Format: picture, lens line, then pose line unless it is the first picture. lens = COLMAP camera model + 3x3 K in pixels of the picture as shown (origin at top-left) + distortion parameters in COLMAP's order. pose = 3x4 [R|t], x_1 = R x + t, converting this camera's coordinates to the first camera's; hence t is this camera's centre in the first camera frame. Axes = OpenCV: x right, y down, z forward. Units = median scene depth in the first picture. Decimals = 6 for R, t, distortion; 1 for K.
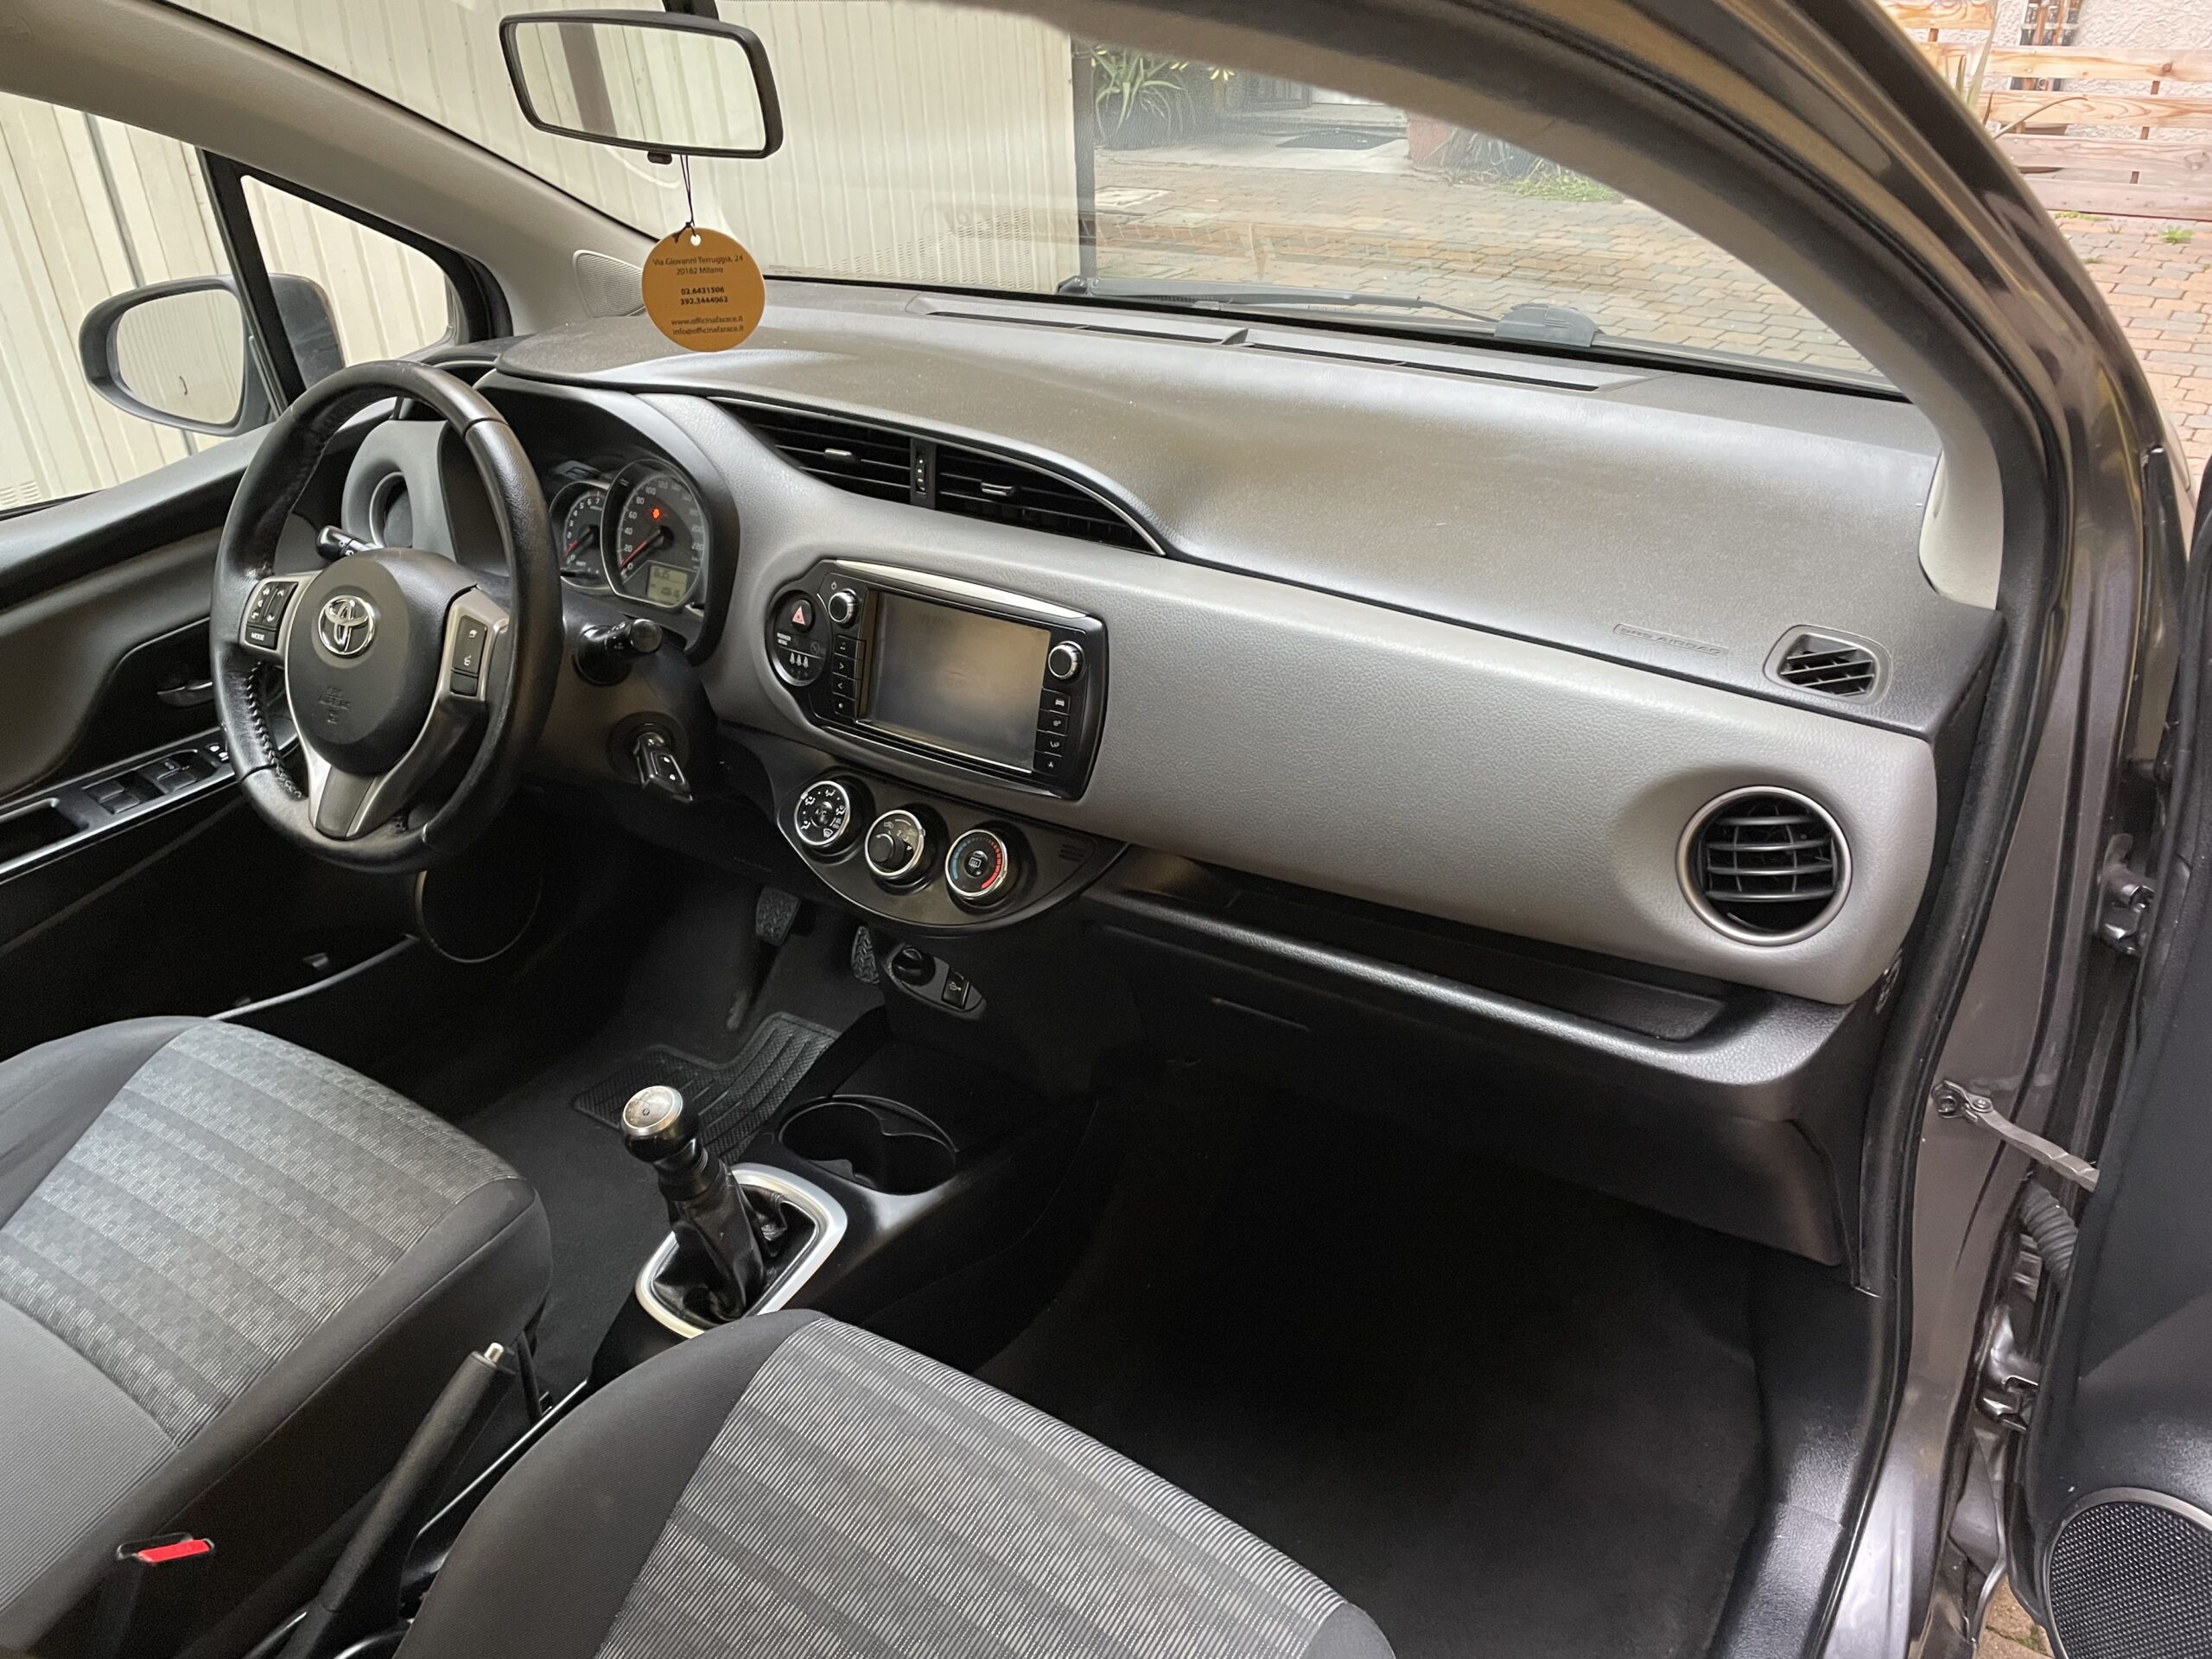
lens RADIAL K [[1636.0, 0, 1106.0], [0, 1636.0, 829.5], [0, 0, 1]] dist [0.102883, -0.100158]
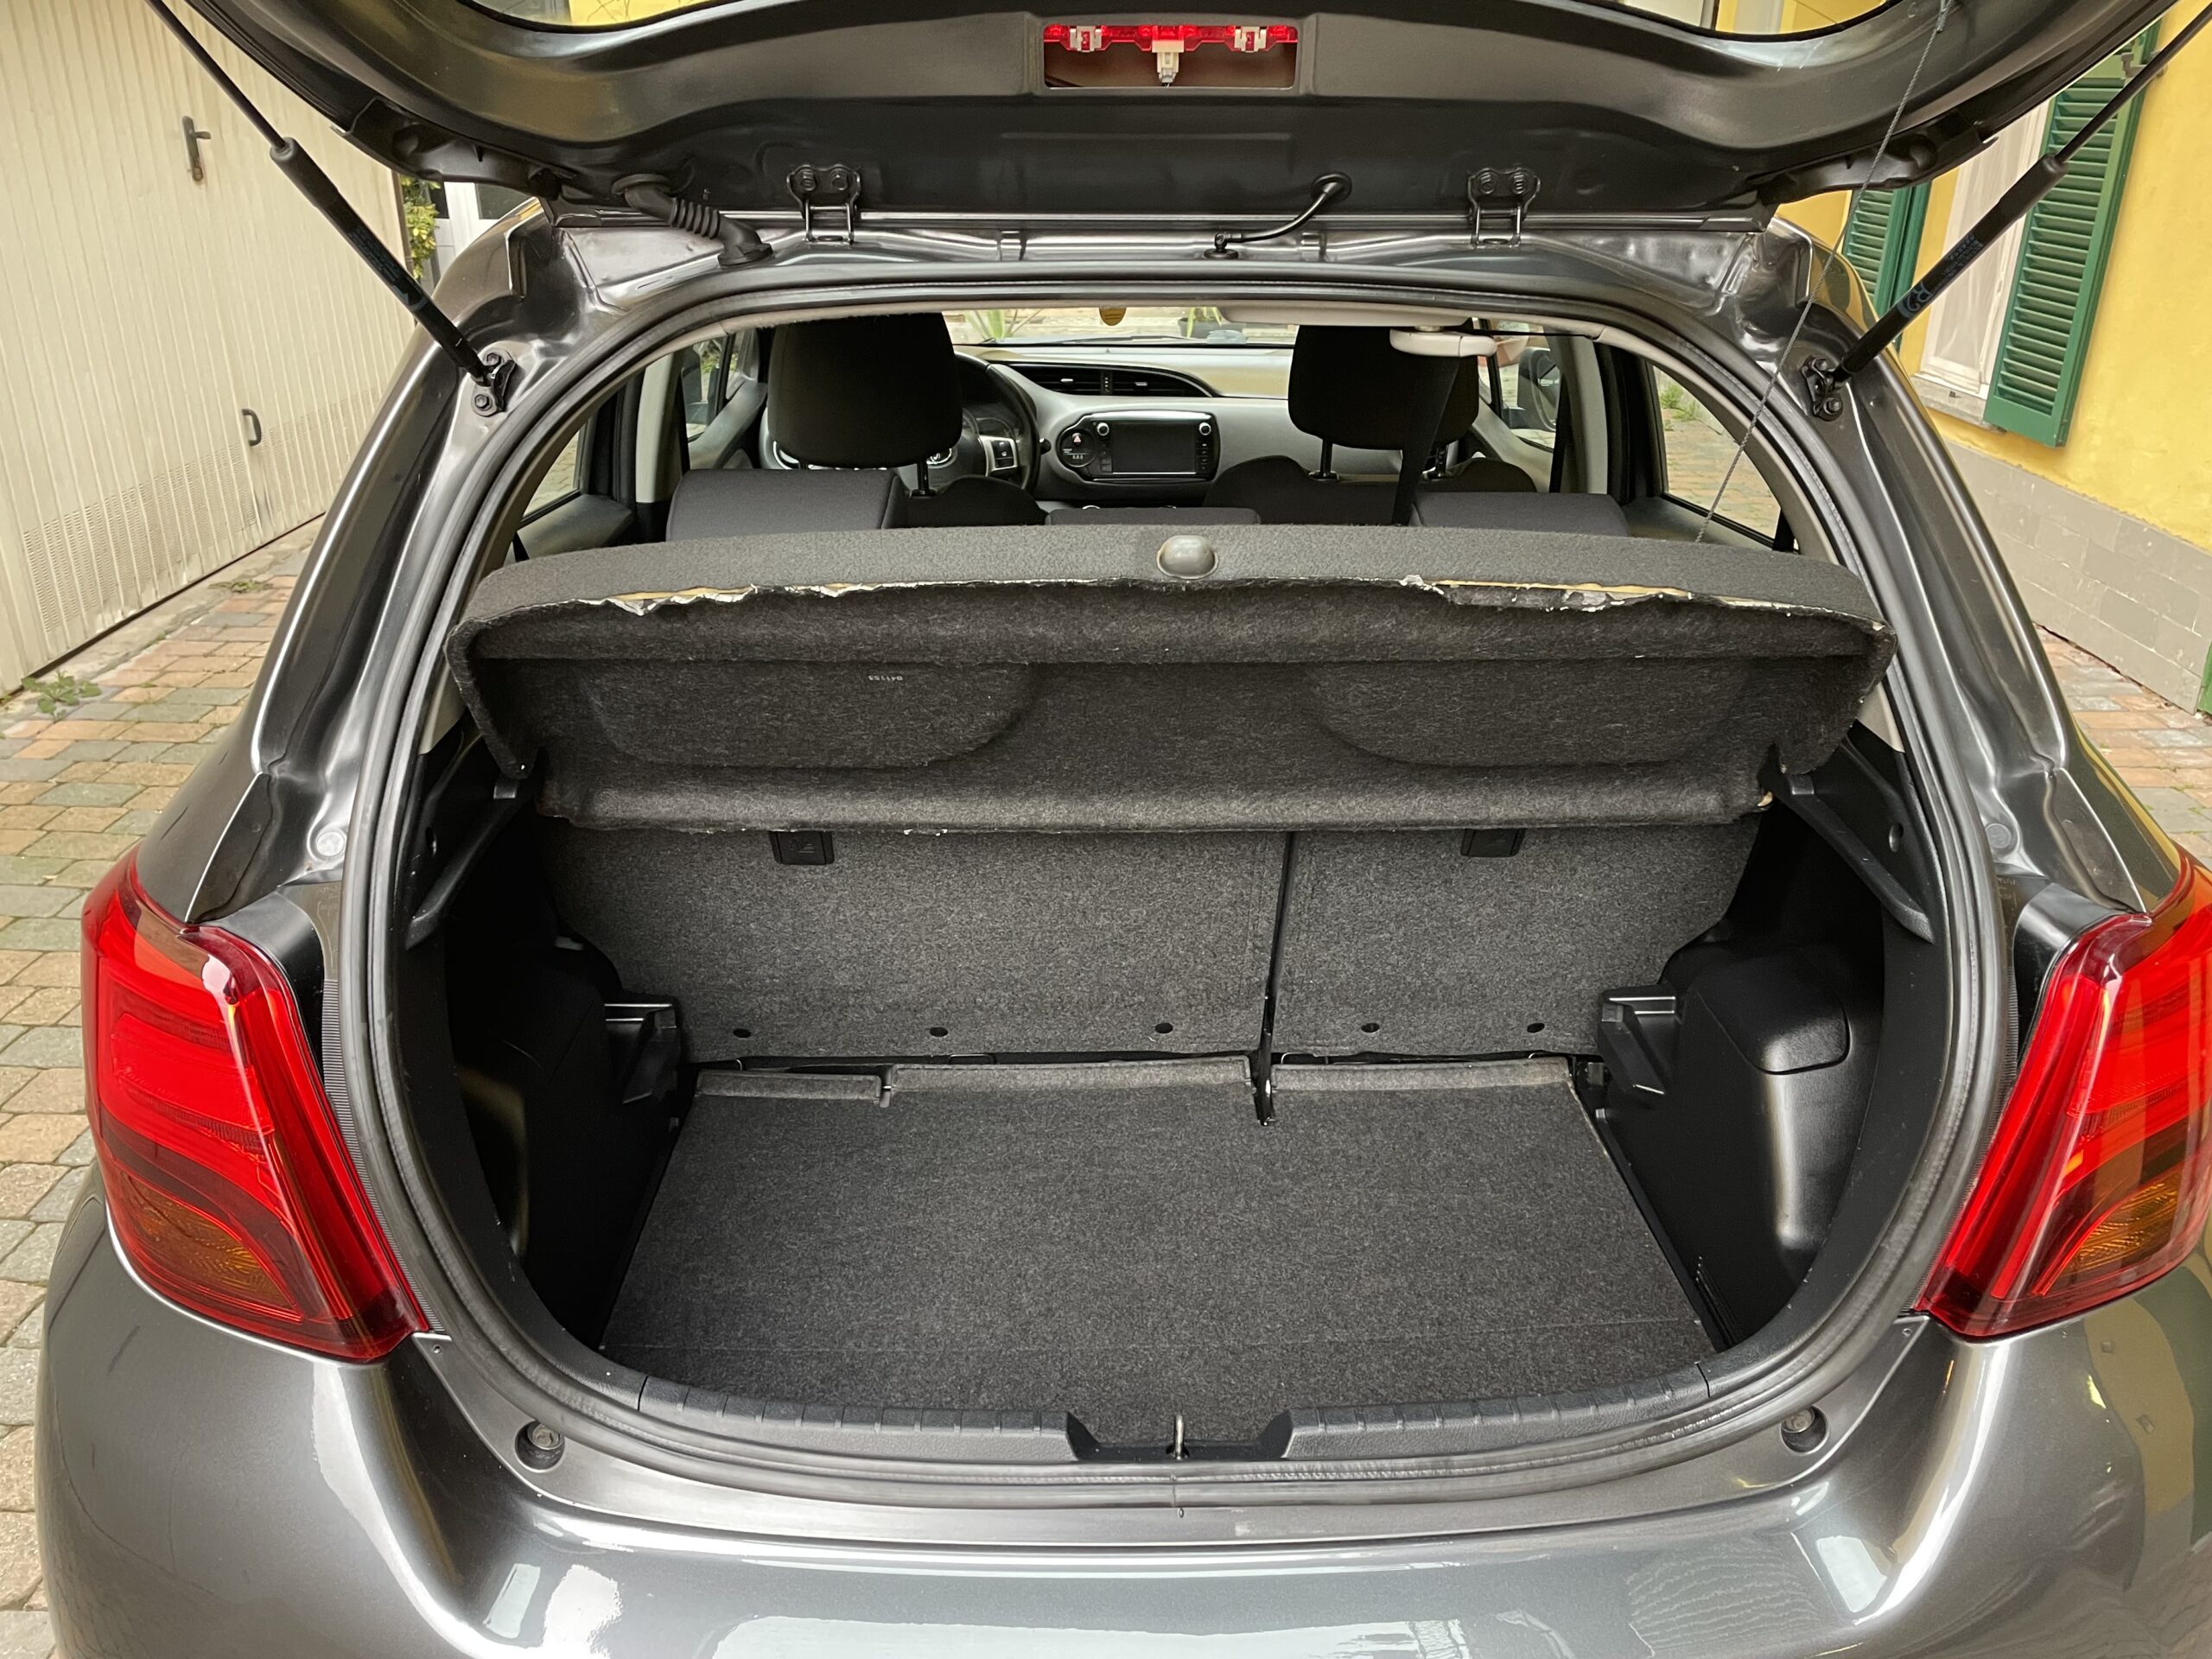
lens RADIAL K [[1666.5, 0, 1098.9], [0, 1666.5, 823.3], [0, 0, 1]] dist [0.091006, -0.108778]
pose [[0.812424, -0.185109, 0.552904, -1.705489], [0.252748, 0.966348, -0.047854, 0.584281], [-0.525439, 0.178623, 0.831870, -1.102210]]
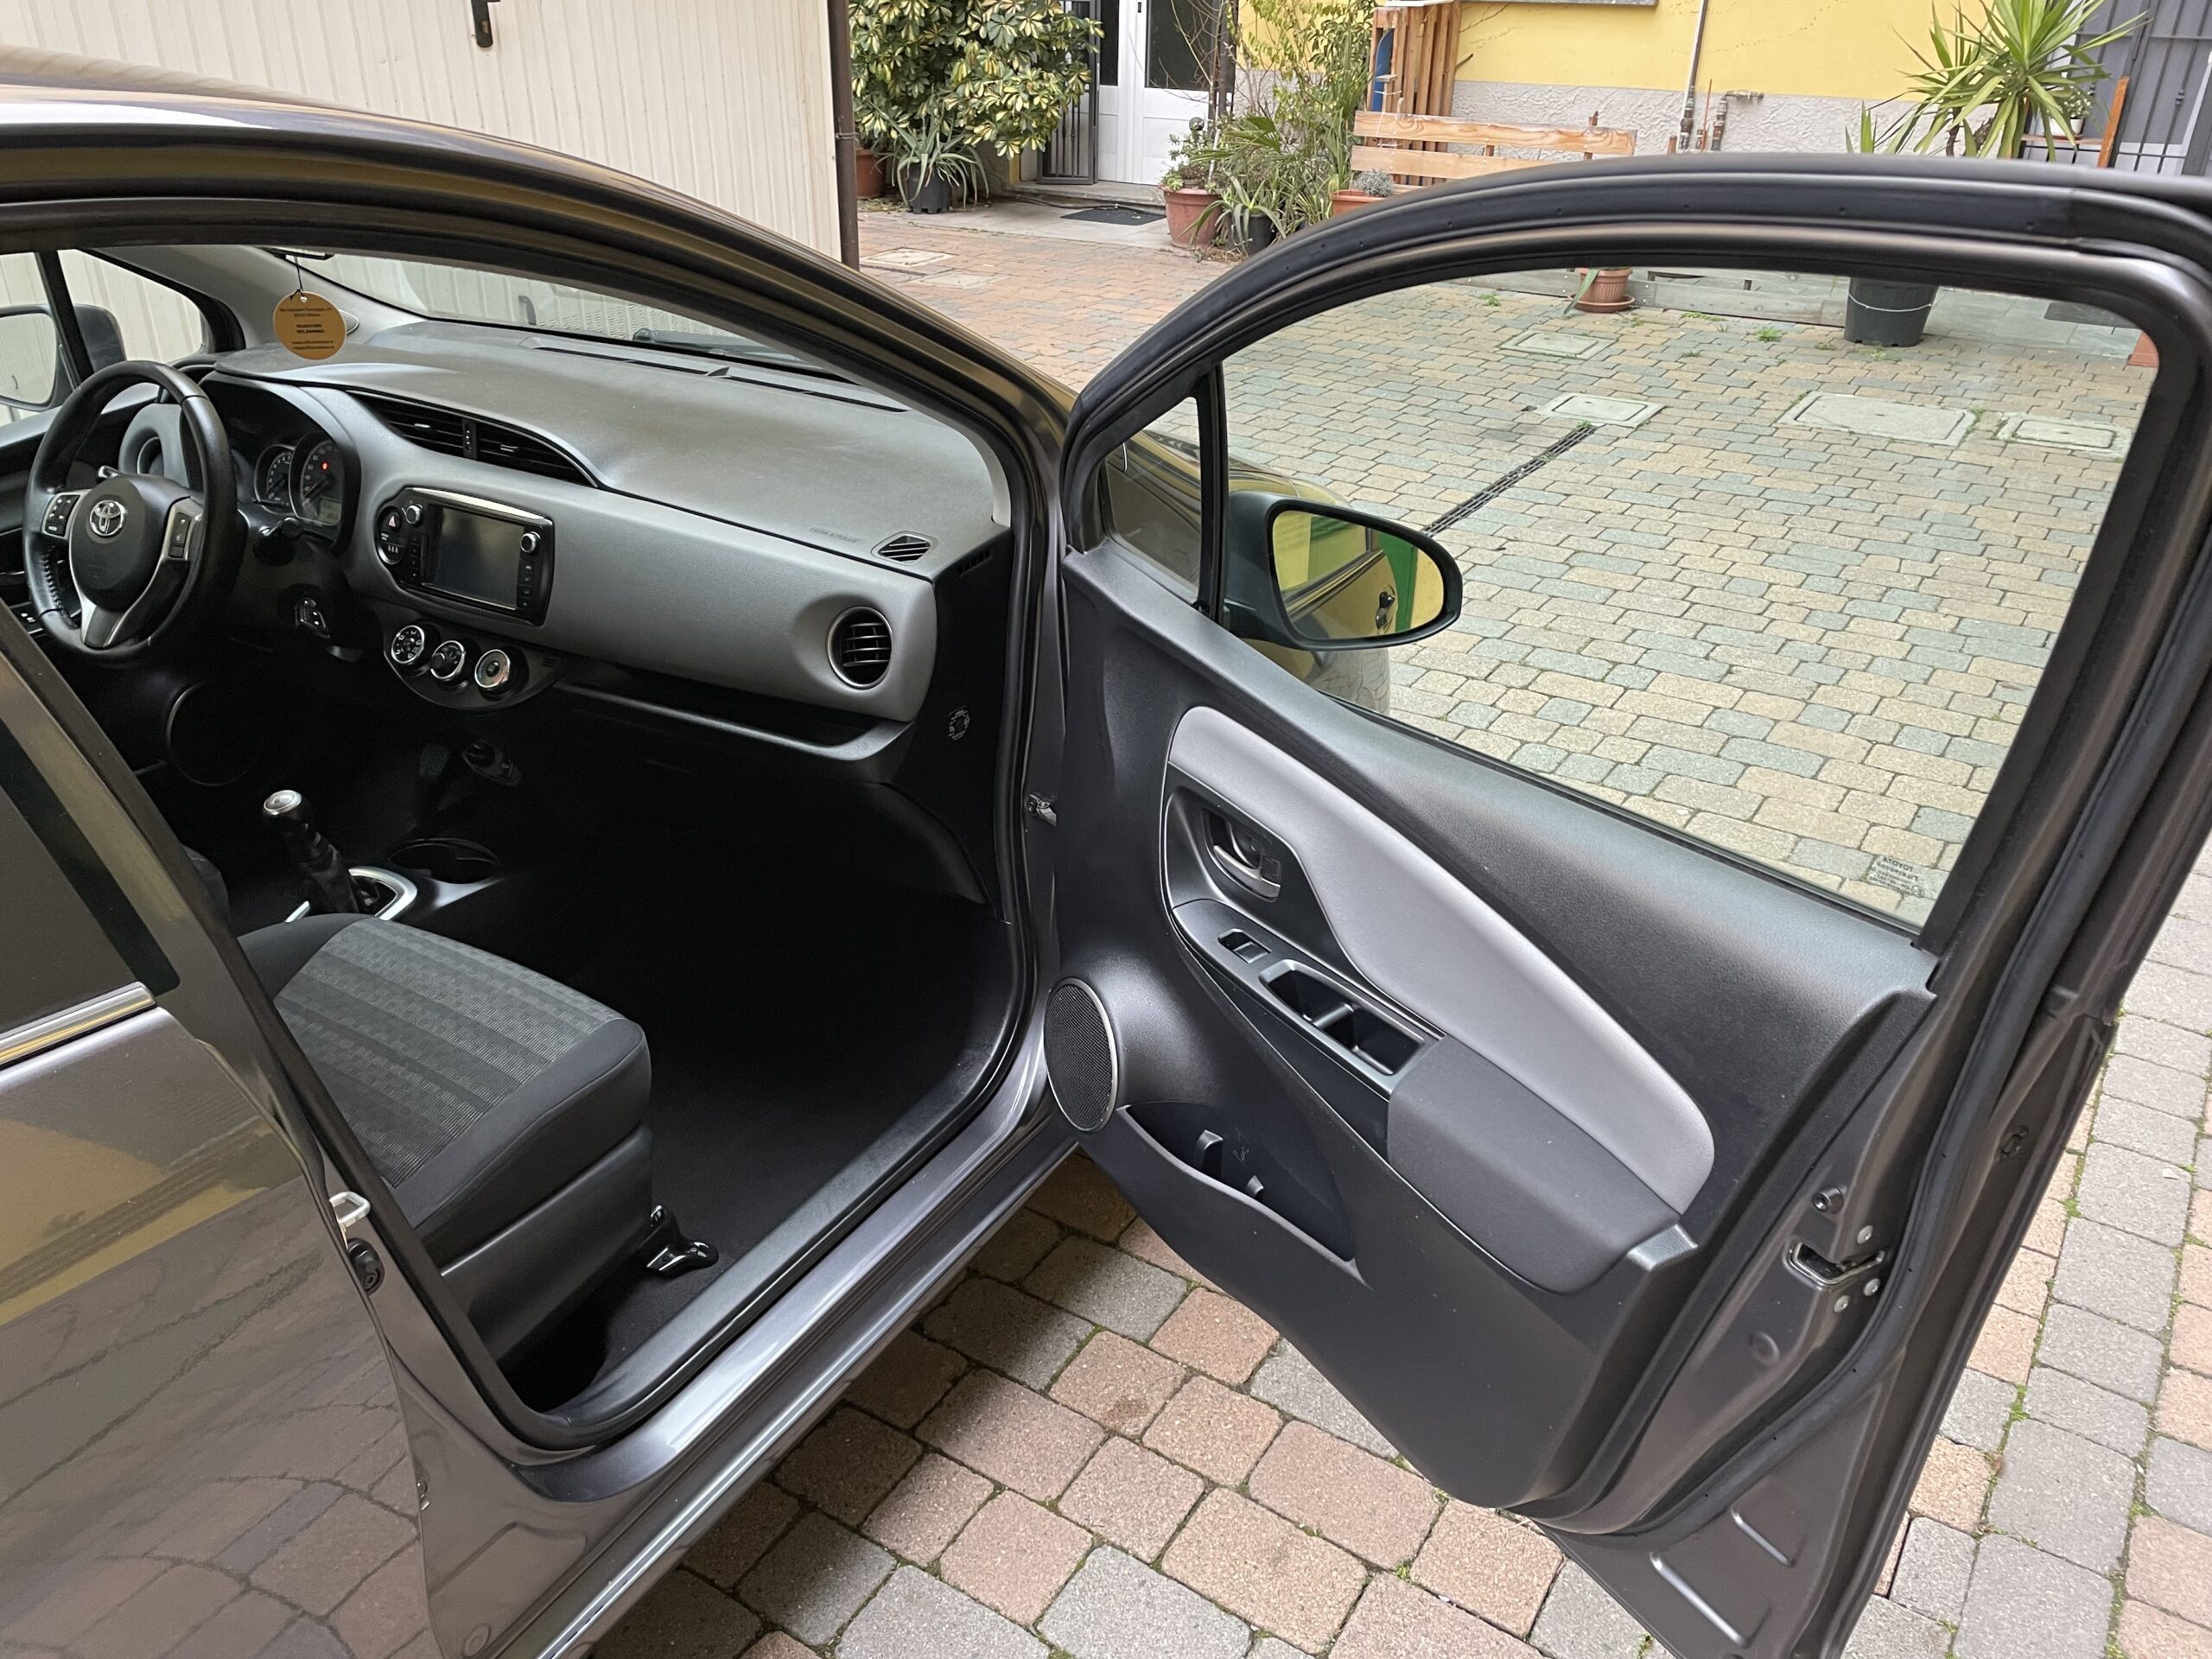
lens RADIAL K [[1650.1, 0, 1099.0], [0, 1650.1, 826.3], [0, 0, 1]] dist [0.092318, -0.099179]
pose [[0.997006, 0.018756, 0.075017, 0.392342], [-0.016301, 0.999316, -0.033205, 0.215537], [-0.075589, 0.031883, 0.996629, -0.706663]]
